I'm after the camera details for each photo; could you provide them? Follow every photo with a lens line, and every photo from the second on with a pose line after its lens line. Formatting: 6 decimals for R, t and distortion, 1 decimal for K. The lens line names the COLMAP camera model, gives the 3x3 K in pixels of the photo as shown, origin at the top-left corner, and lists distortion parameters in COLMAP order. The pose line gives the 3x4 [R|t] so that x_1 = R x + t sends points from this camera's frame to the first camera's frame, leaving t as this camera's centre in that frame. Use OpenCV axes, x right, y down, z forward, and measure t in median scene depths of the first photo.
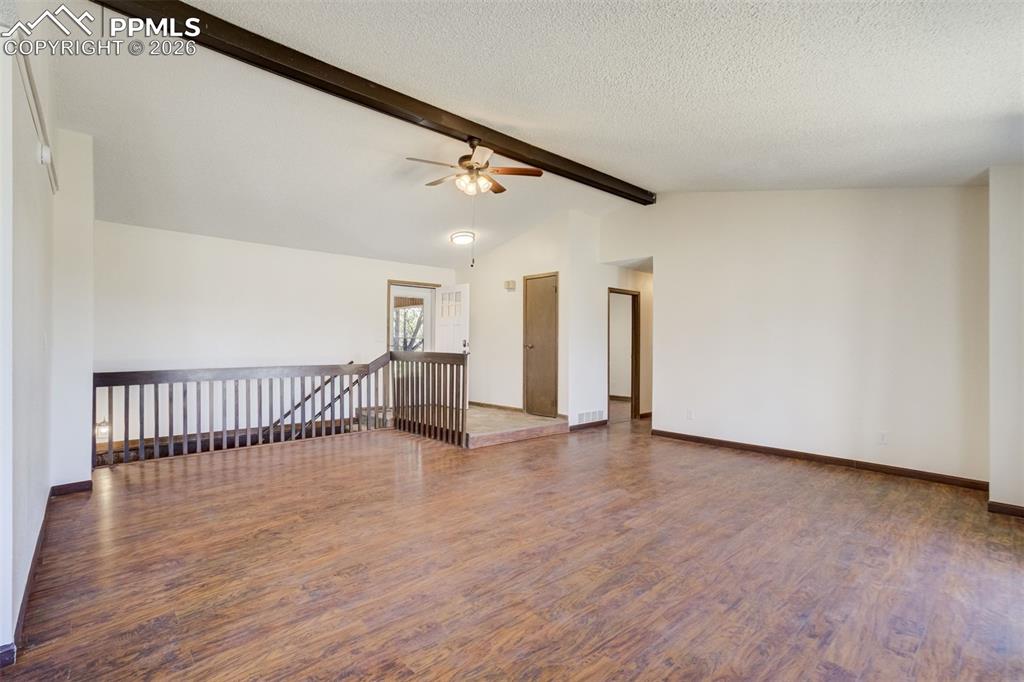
lens RADIAL K [[500.1, 0, 510.2], [0, 500.1, 332.6], [0, 0, 1]] dist [-0.059422, 0.029622]
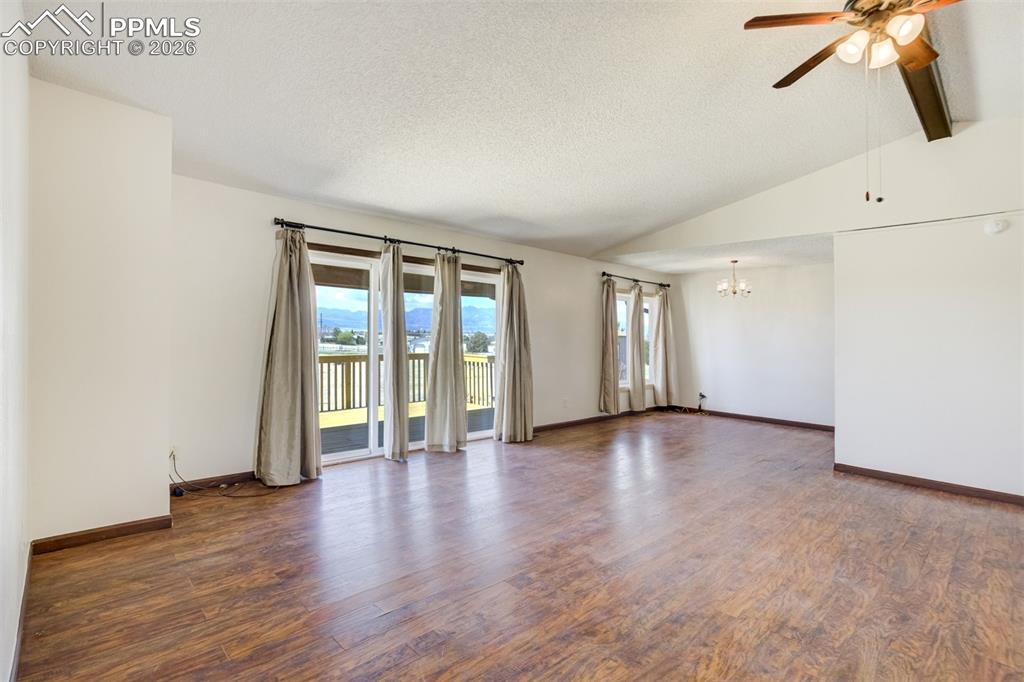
lens RADIAL K [[489.4, 0, 524.8], [0, 489.4, 325.9], [0, 0, 1]] dist [-0.041891, 0.017100]
pose [[-0.998788, -0.033128, -0.036407, 0.436556], [-0.031430, 0.998435, -0.046257, 0.036848], [0.037883, -0.045056, -0.998266, 2.016499]]
